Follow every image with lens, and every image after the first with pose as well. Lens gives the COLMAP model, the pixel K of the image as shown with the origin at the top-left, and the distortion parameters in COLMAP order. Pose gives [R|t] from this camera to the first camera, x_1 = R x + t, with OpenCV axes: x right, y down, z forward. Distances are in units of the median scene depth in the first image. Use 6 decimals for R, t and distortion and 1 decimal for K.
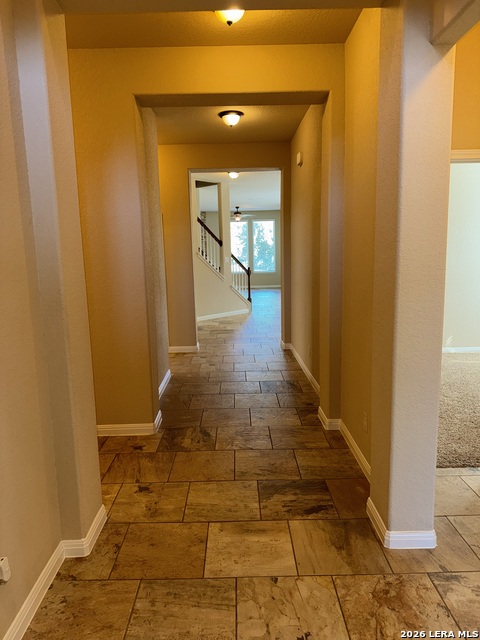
lens RADIAL K [[454.9, 0, 240.9], [0, 454.9, 320.2], [0, 0, 1]] dist [0.066035, -0.066709]
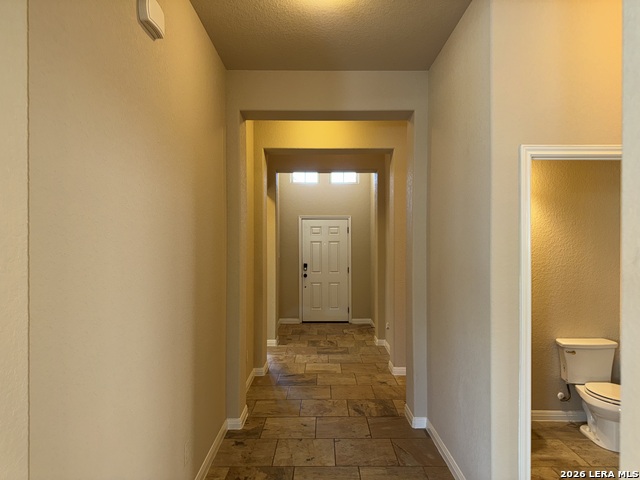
lens RADIAL K [[454.9, 0, 320.4], [0, 454.9, 242.2], [0, 0, 1]] dist [0.066035, -0.066709]
pose [[-0.999685, 0.018758, 0.016682, -0.011905], [0.021069, 0.988251, 0.151382, -0.333757], [-0.013646, 0.151685, -0.988335, 2.092670]]
